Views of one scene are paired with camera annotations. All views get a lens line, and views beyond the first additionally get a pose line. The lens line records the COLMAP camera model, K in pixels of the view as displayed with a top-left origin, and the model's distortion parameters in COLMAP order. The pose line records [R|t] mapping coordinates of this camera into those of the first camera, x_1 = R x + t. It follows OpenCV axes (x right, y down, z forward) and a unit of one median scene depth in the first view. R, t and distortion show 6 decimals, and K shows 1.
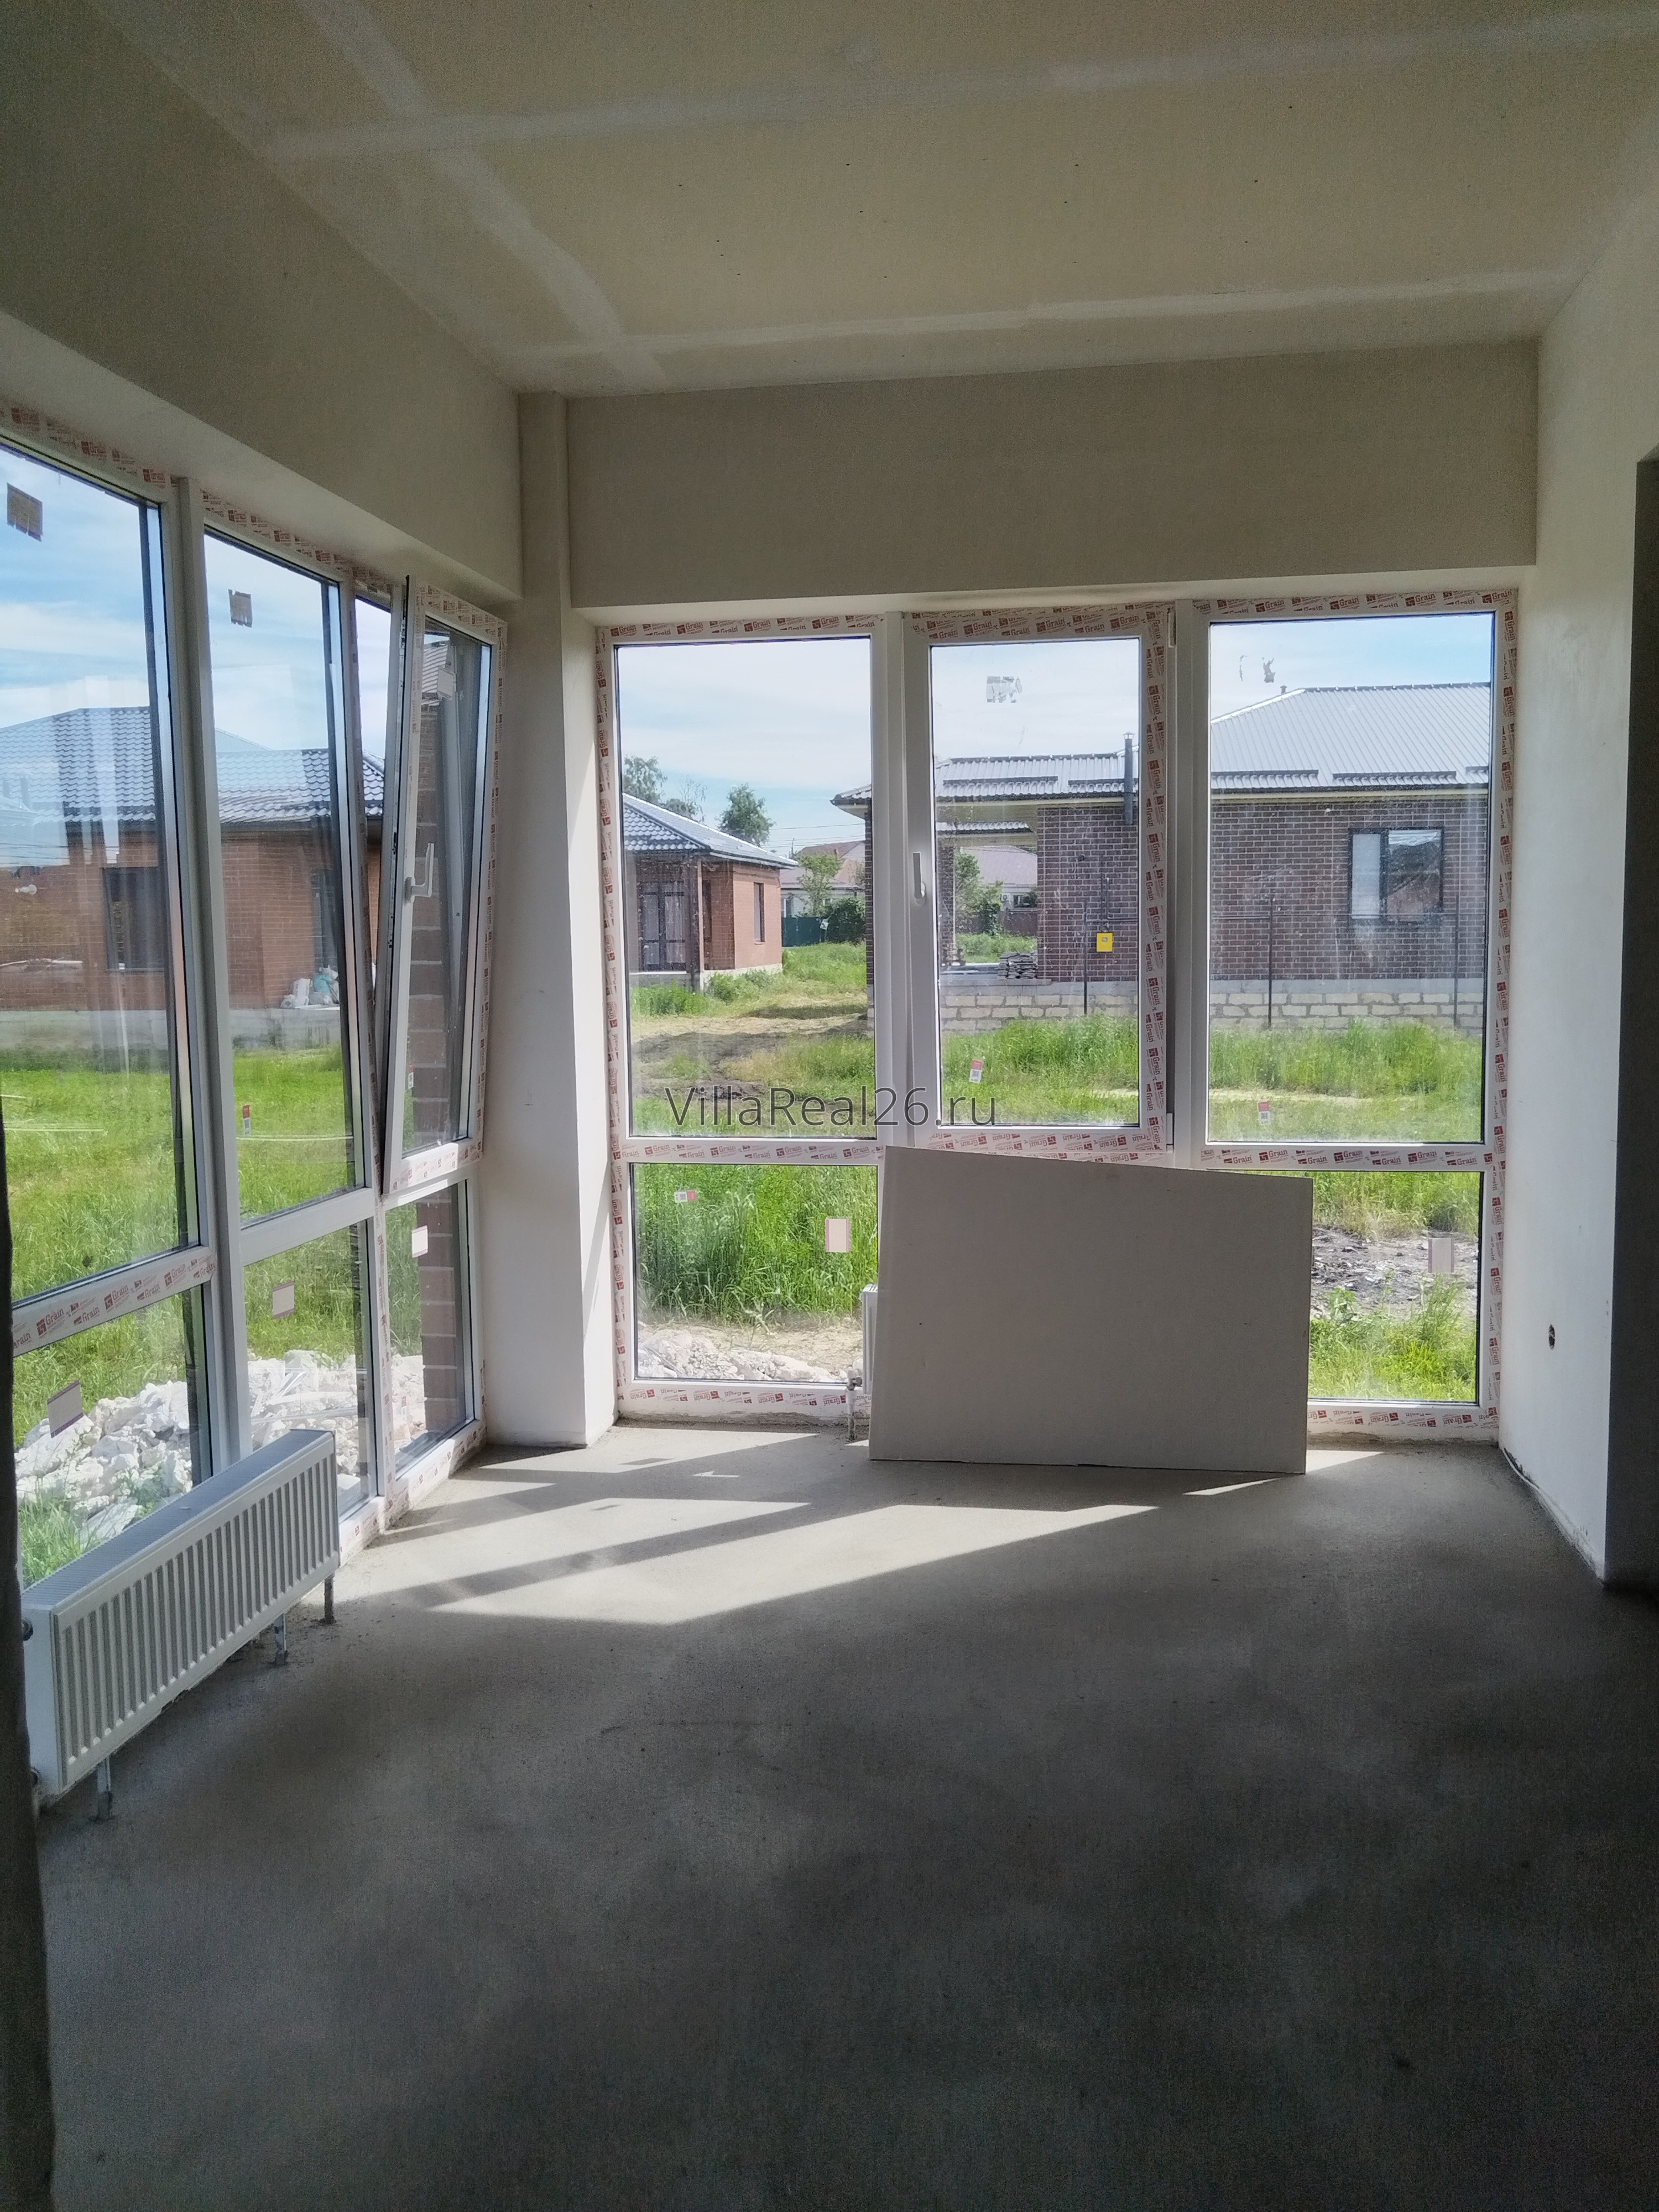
lens RADIAL K [[1744.7, 0, 823.4], [0, 1744.7, 1105.6], [0, 0, 1]] dist [-0.003267, -0.013597]
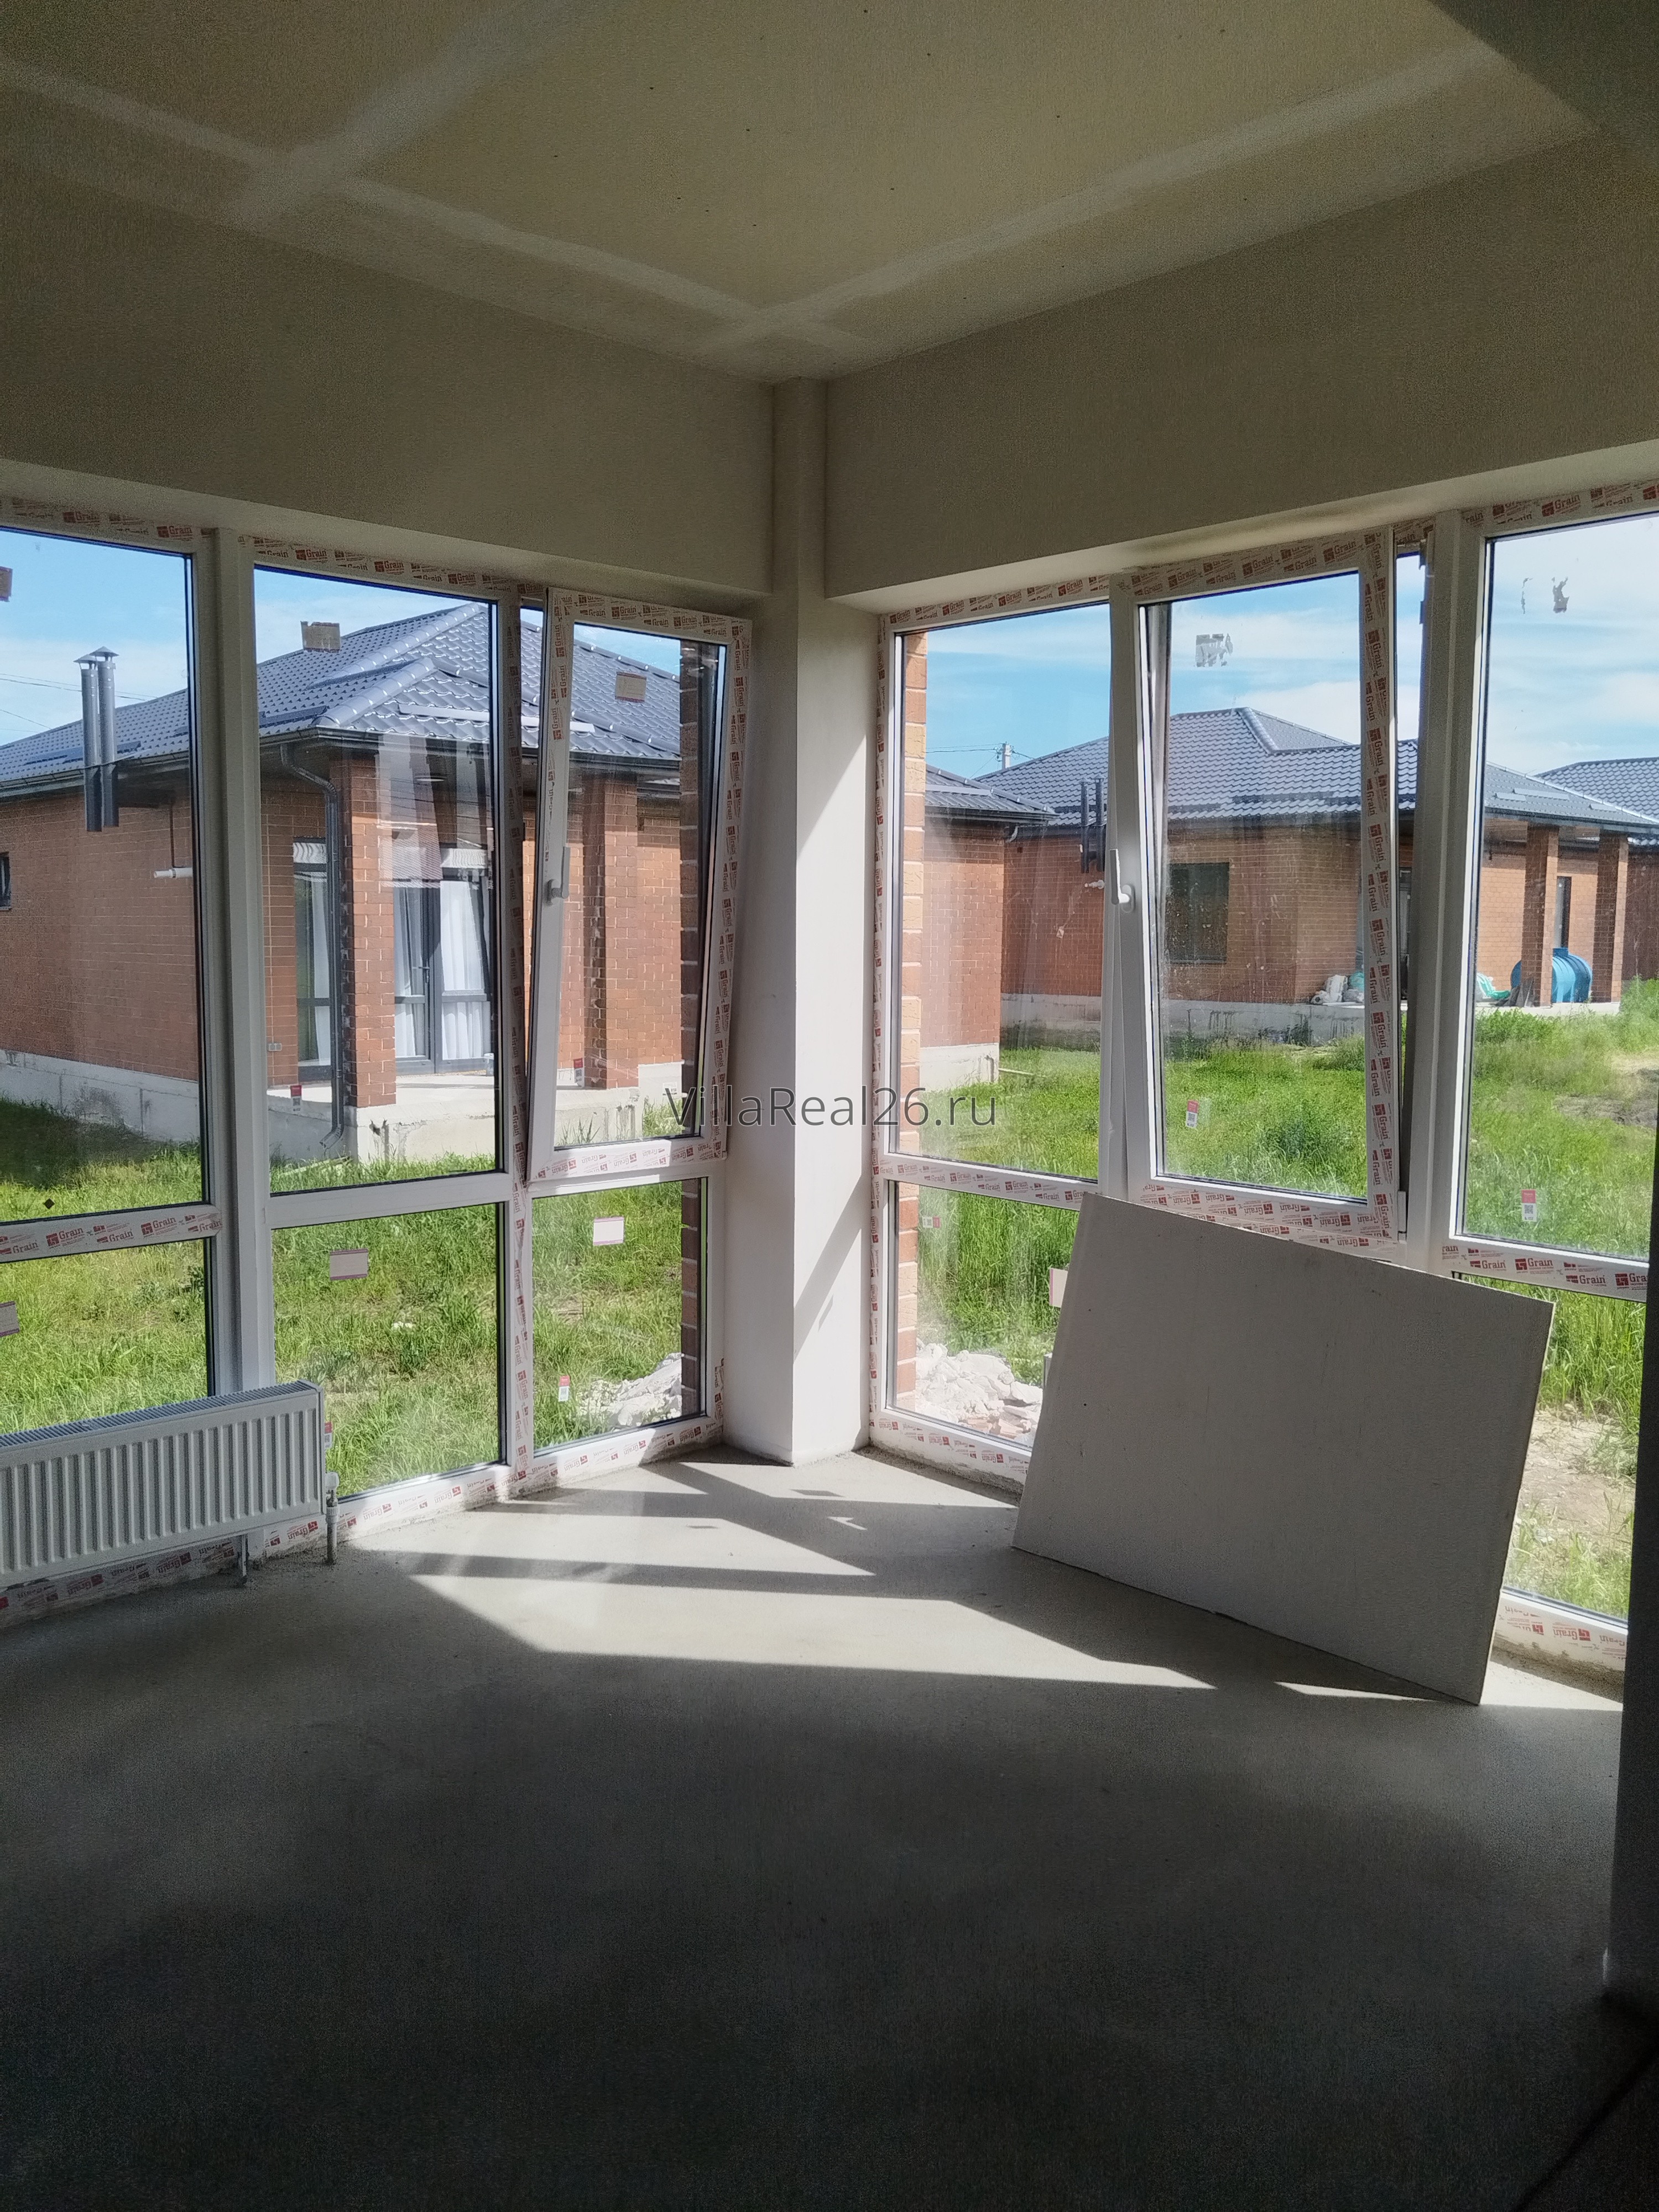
lens RADIAL K [[1734.7, 0, 829.5], [0, 1734.7, 1106.0], [0, 0, 1]] dist [0.002130, -0.009410]
pose [[0.790061, 0.082134, -0.607501, 0.473965], [-0.079846, 0.996329, 0.030864, -0.037359], [0.607806, 0.024122, 0.793719, 0.253815]]
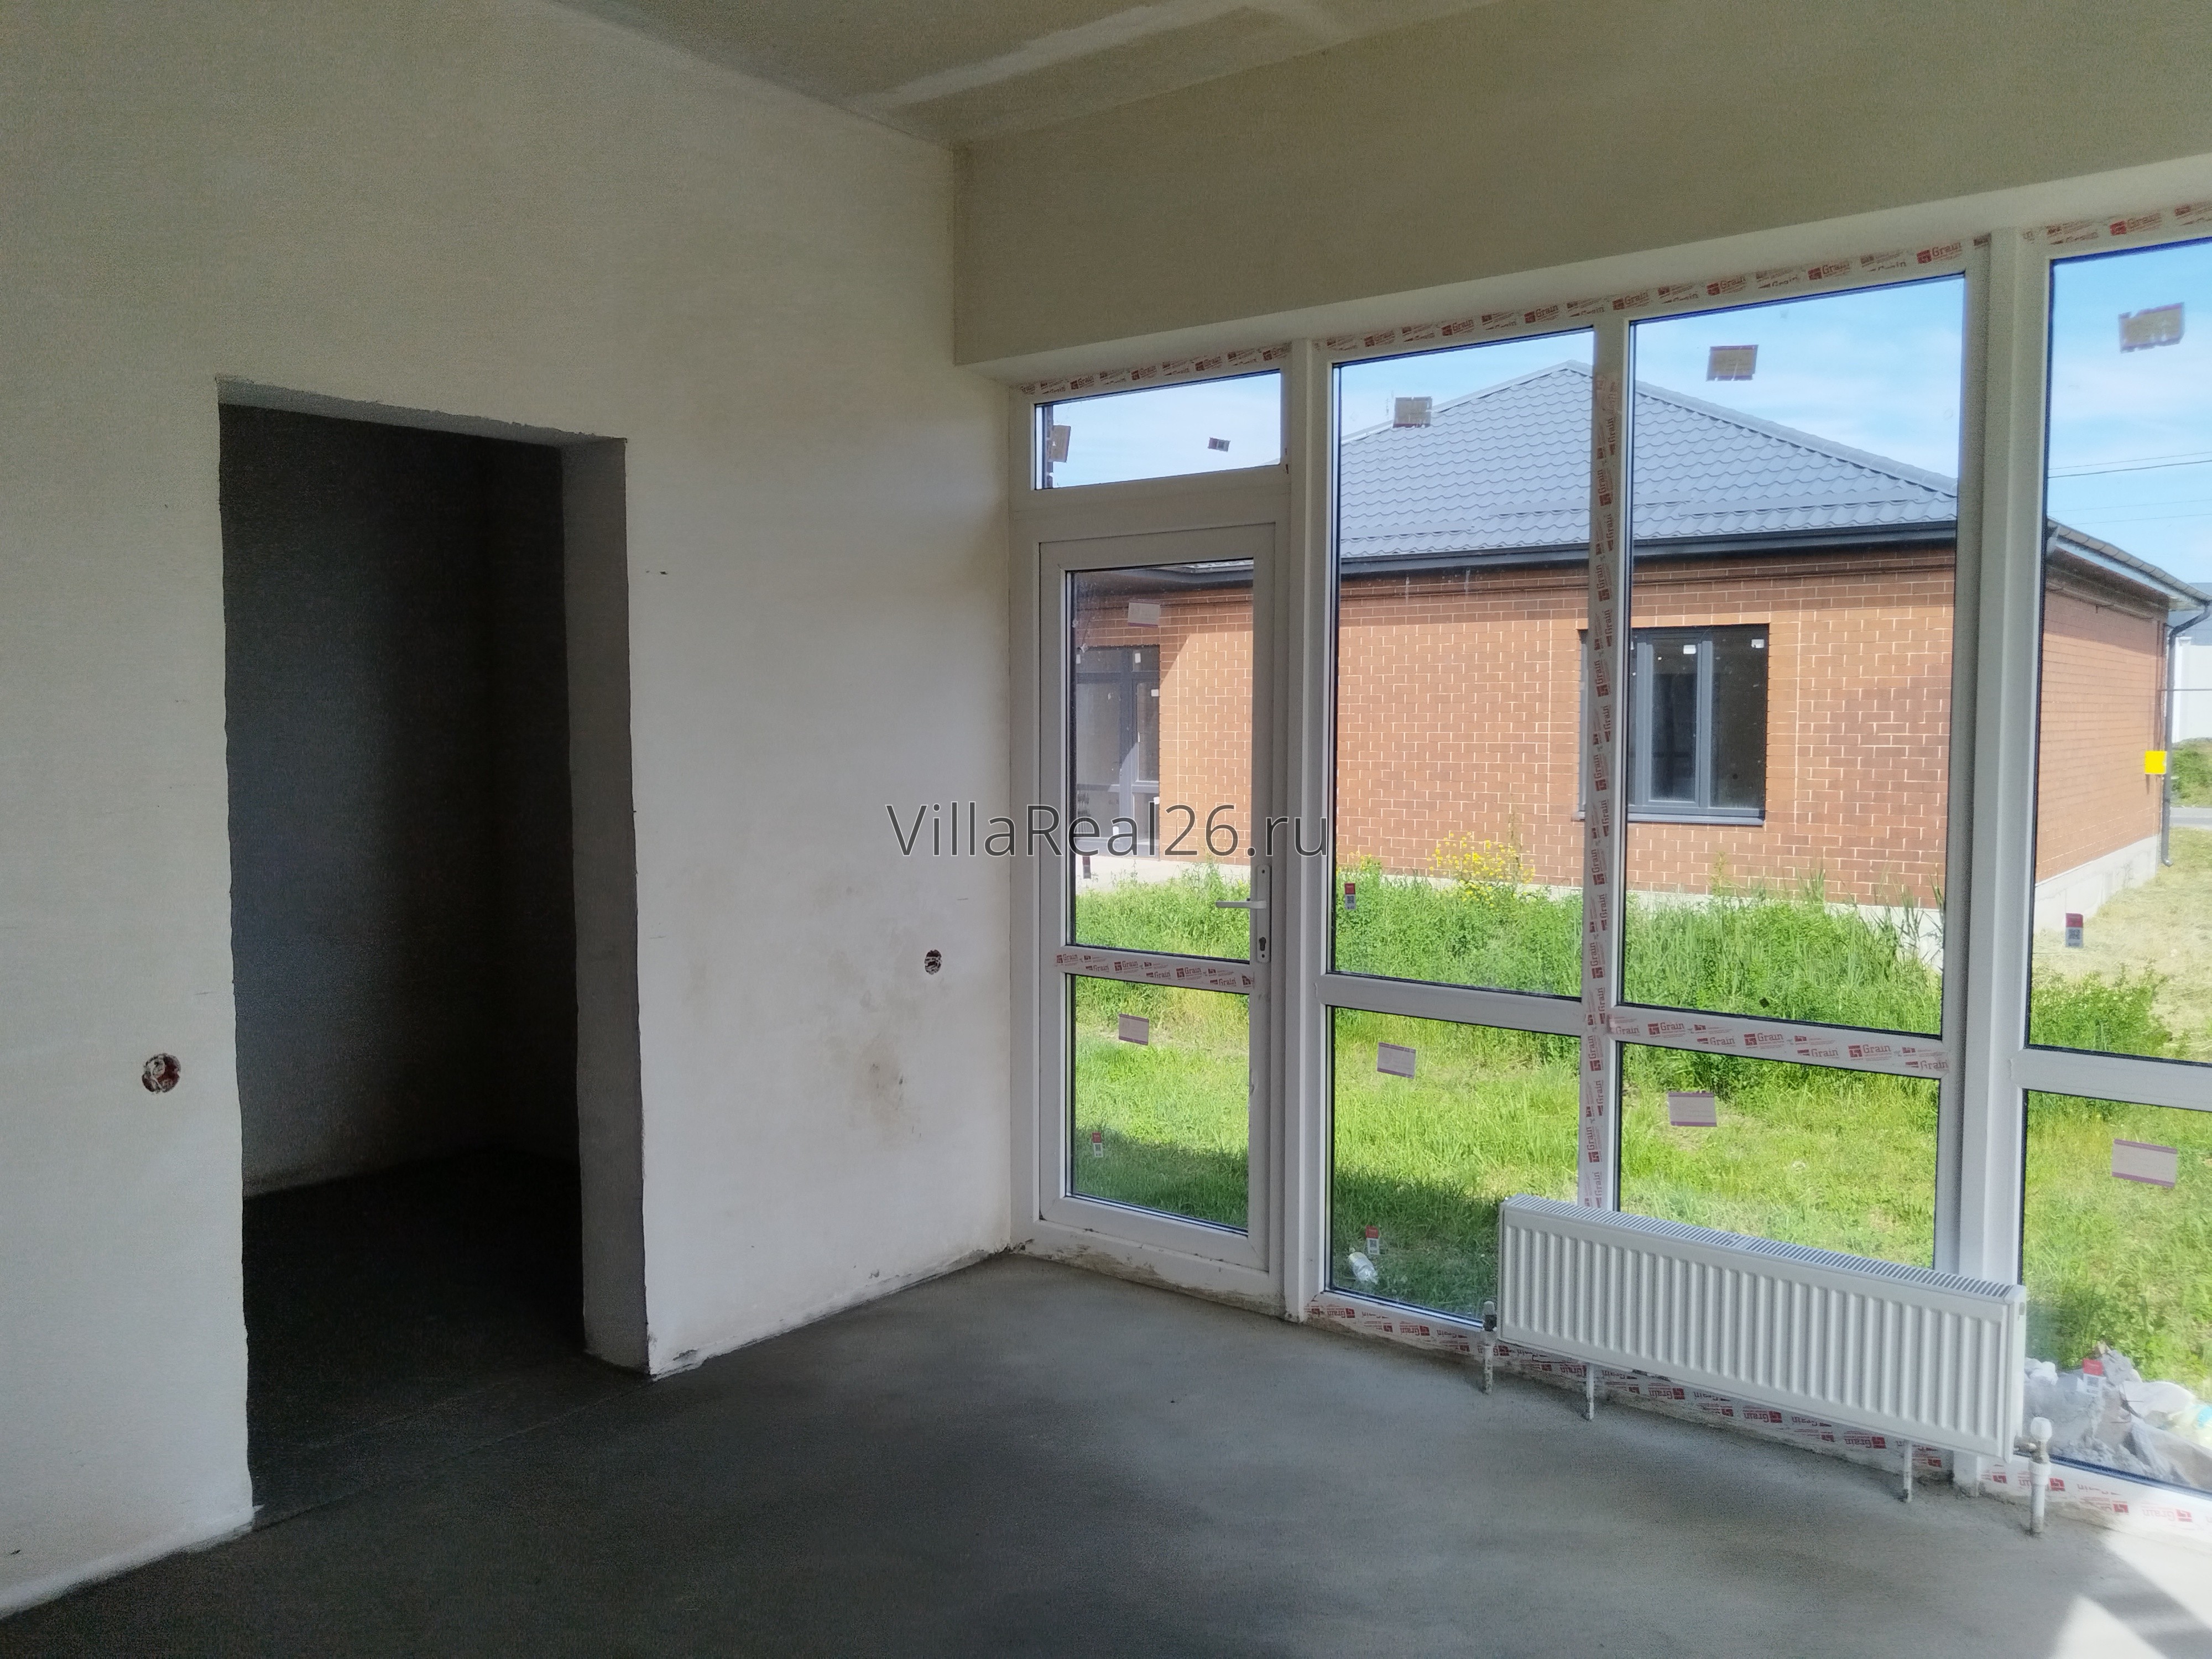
lens RADIAL K [[1734.7, 0, 1104.7], [0, 1734.7, 823.6], [0, 0, 1]] dist [0.002130, -0.009410]
pose [[-0.485012, 0.069700, -0.871725, 0.503319], [-0.080451, 0.989035, 0.123841, -0.086542], [0.870799, 0.130195, -0.474087, 0.760908]]
